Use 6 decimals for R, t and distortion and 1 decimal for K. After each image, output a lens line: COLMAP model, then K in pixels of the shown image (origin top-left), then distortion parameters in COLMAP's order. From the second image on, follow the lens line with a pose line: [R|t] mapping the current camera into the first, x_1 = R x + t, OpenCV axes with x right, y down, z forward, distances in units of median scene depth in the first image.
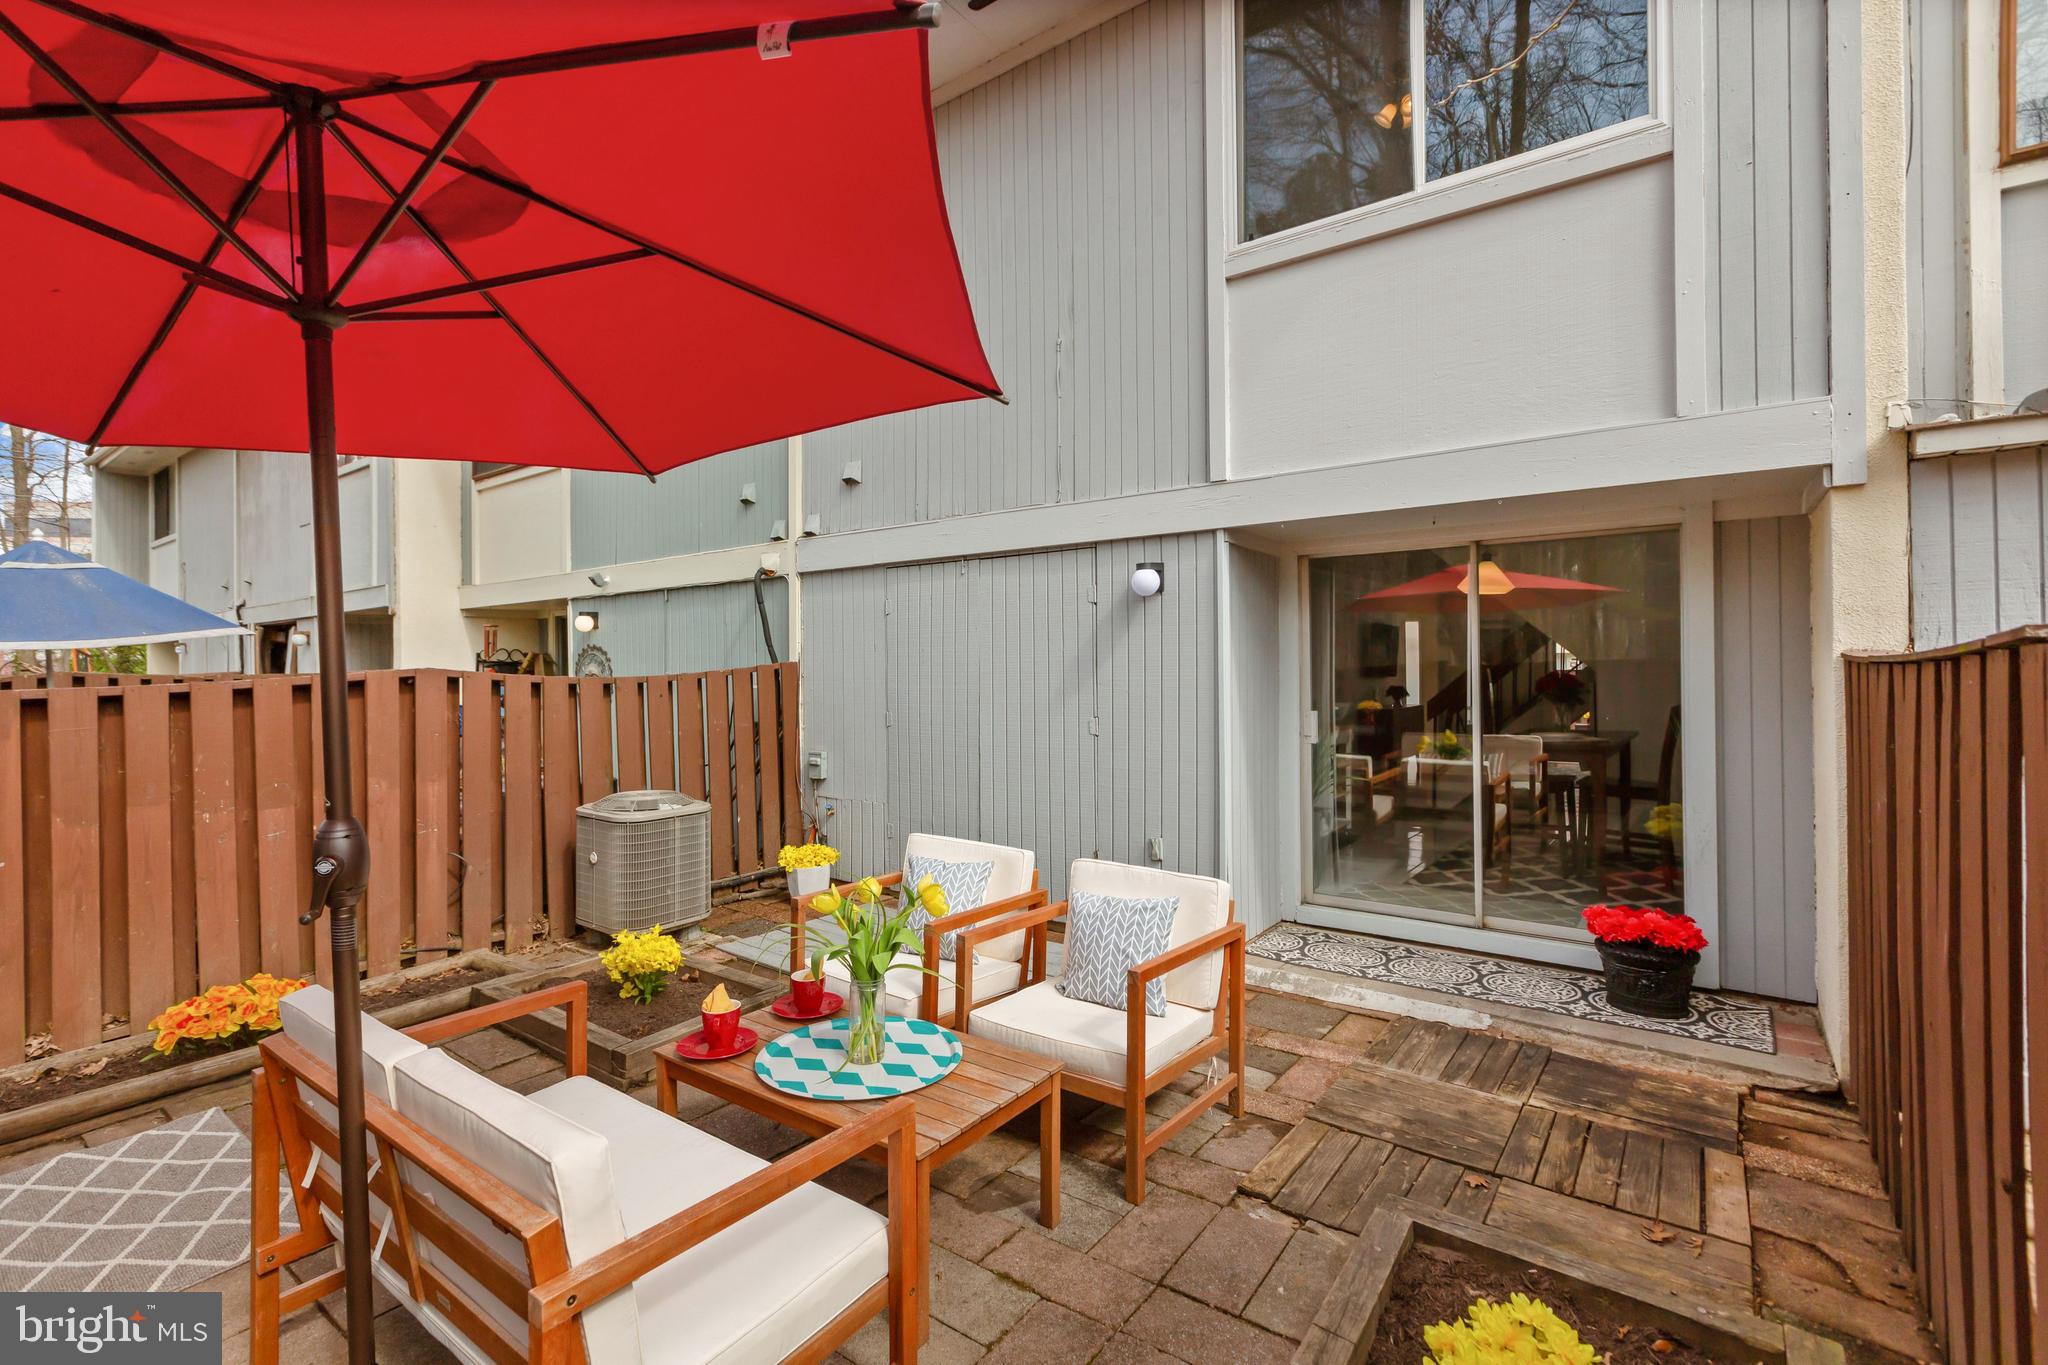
lens RADIAL K [[919.1, 0, 1024.0], [0, 919.1, 682.5], [0, 0, 1]] dist [0.001682, -0.000069]
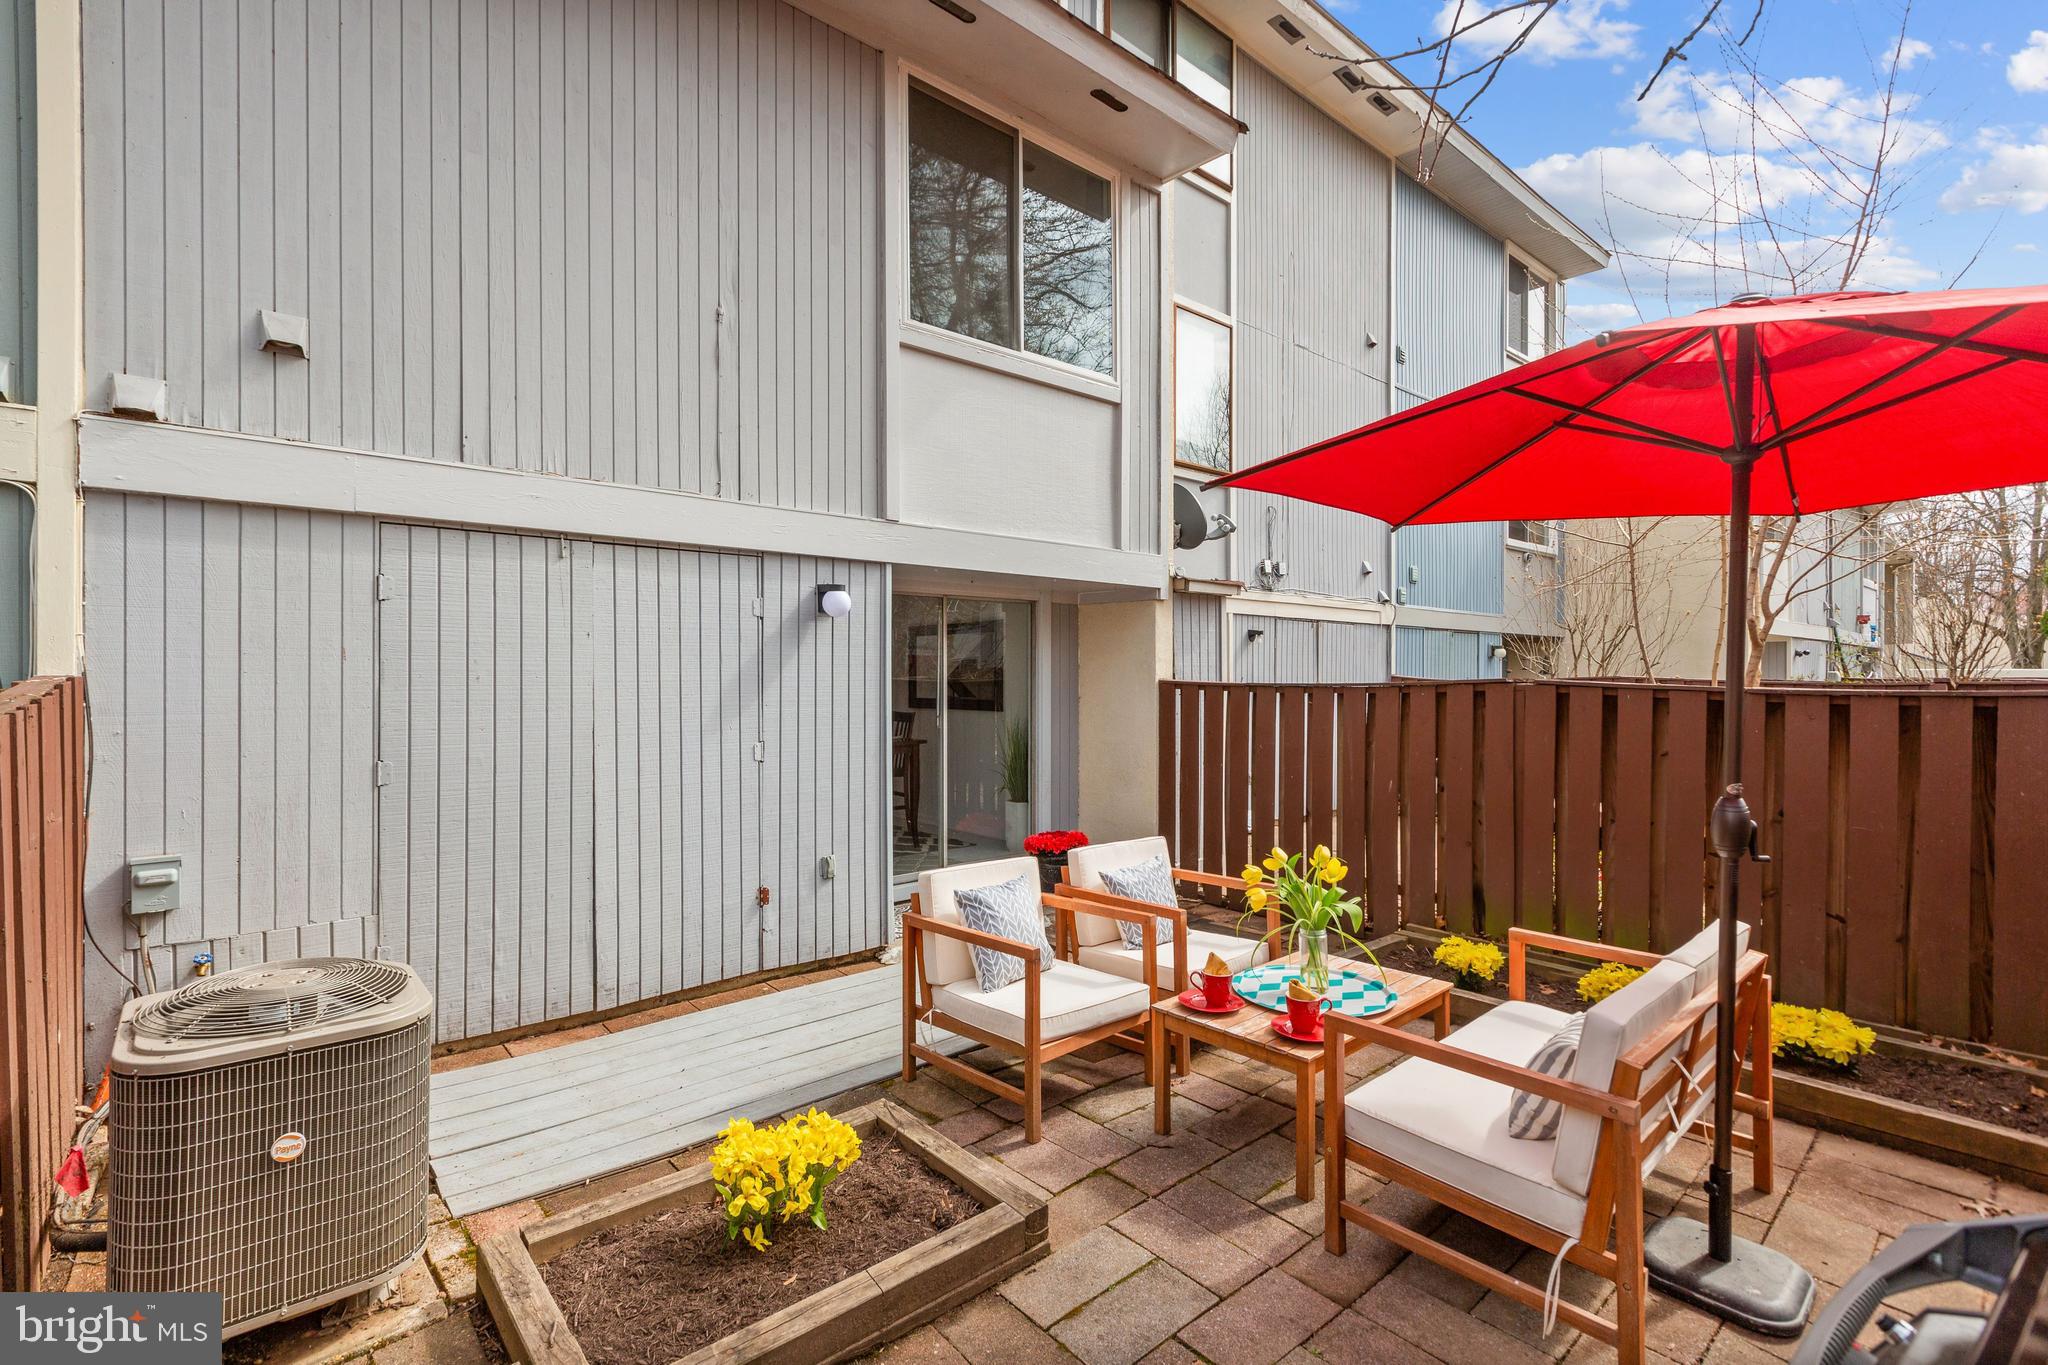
lens RADIAL K [[919.9, 0, 1015.2], [0, 919.9, 693.1], [0, 0, 1]] dist [0.001533, 0.000258]
pose [[0.222894, -0.009825, 0.974793, -0.773343], [0.010617, 0.999914, 0.007650, -0.016245], [-0.974785, 0.008644, 0.222979, 0.558988]]
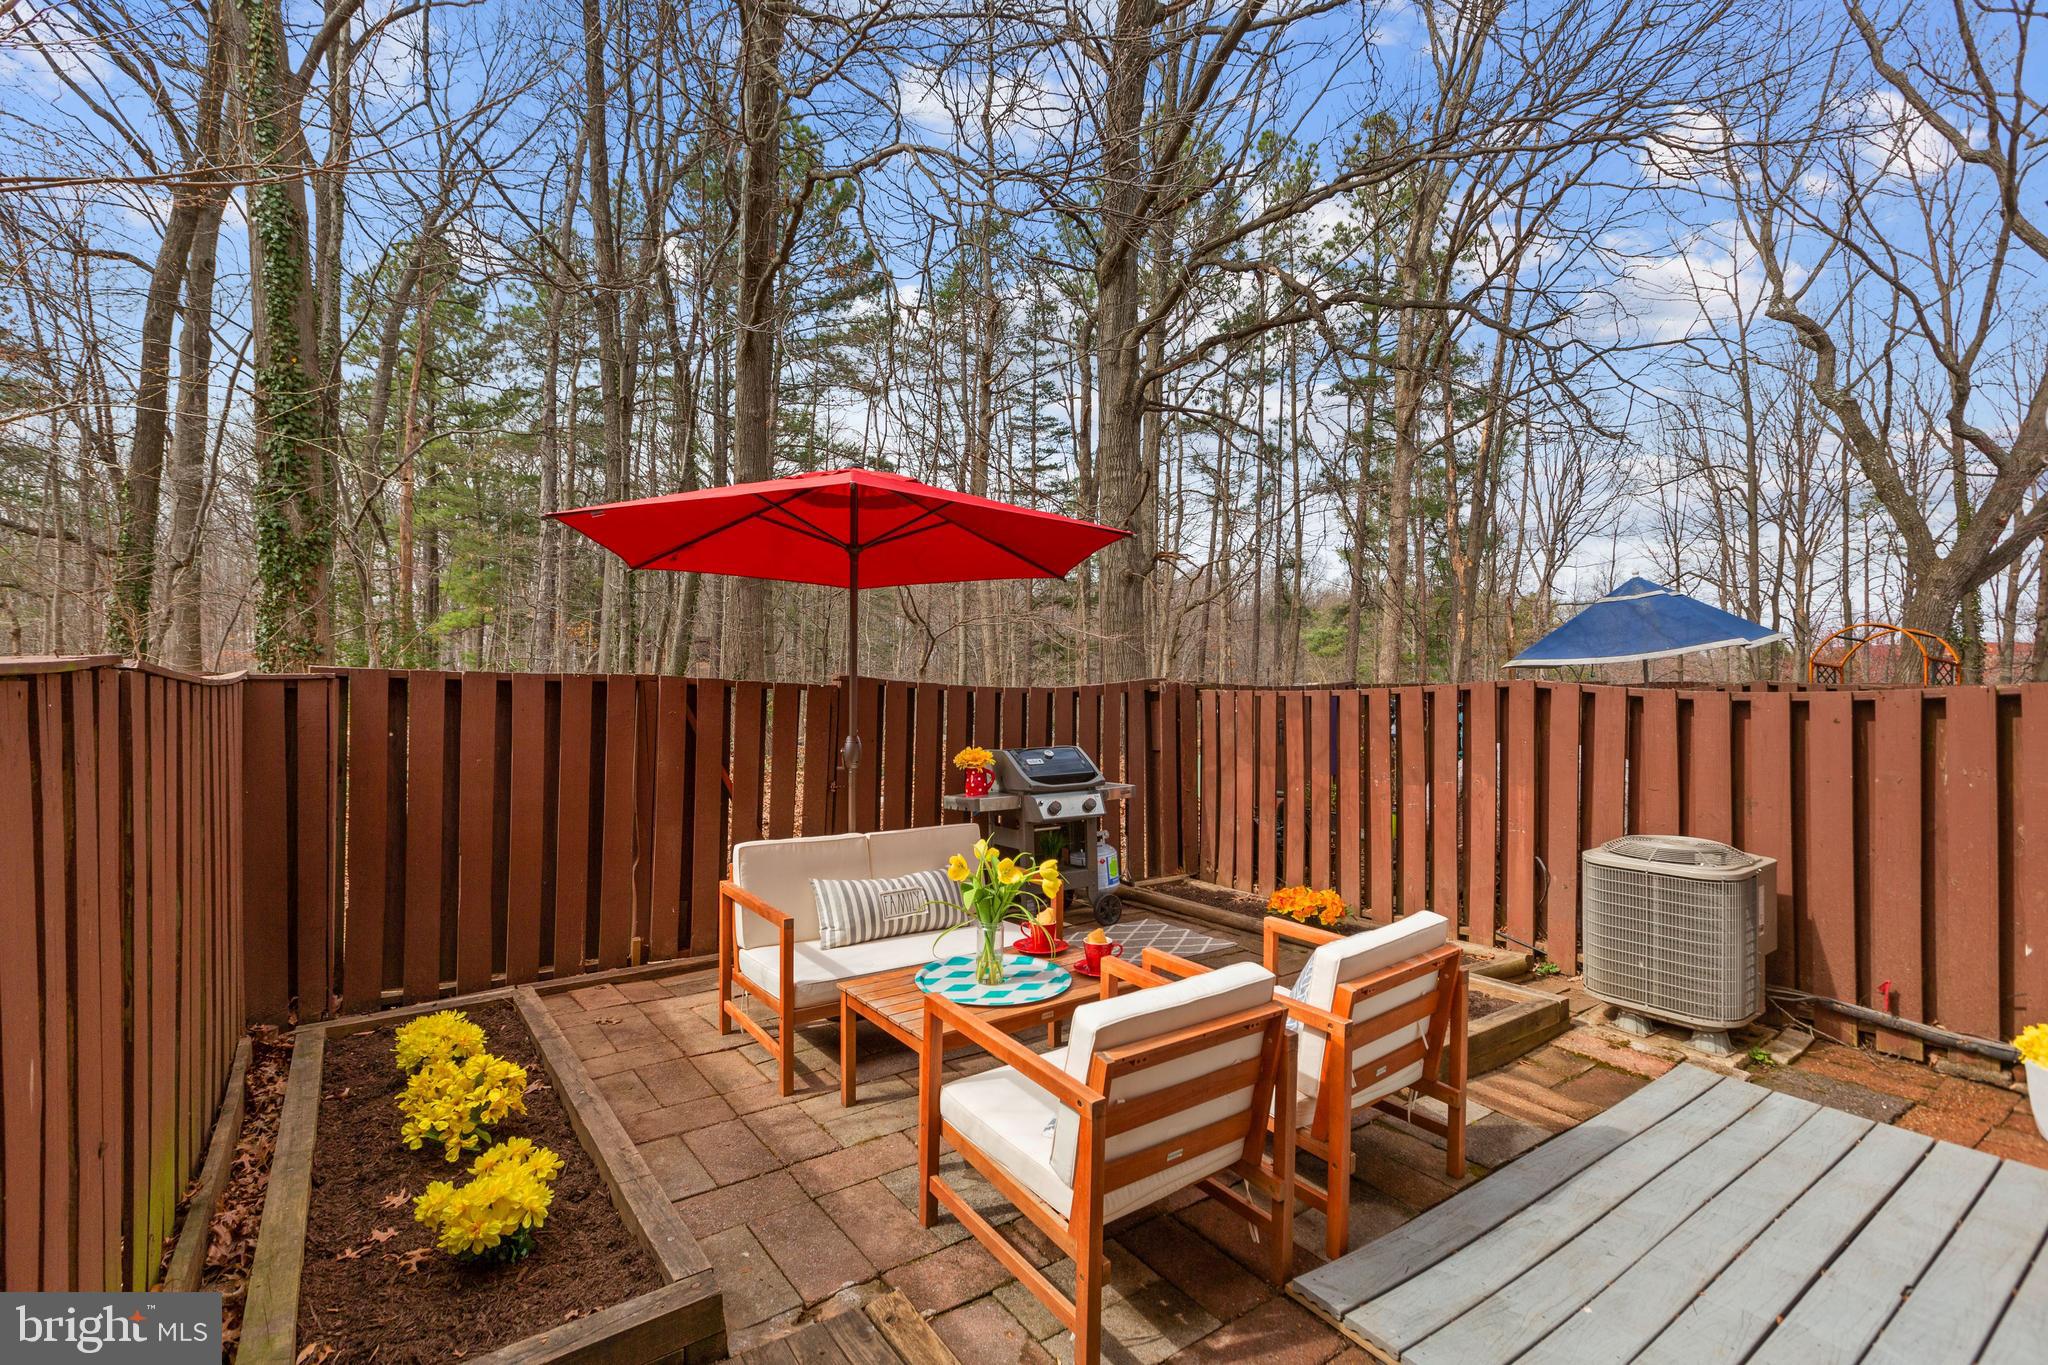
lens RADIAL K [[900.4, 0, 1016.2], [0, 900.4, 675.0], [0, 0, 1]] dist [0.004352, 0.000329]
pose [[-0.333039, 0.003012, -0.942908, 0.514995], [-0.013387, 0.999879, 0.007922, -0.020585], [0.942818, 0.015261, -0.332958, 0.727120]]
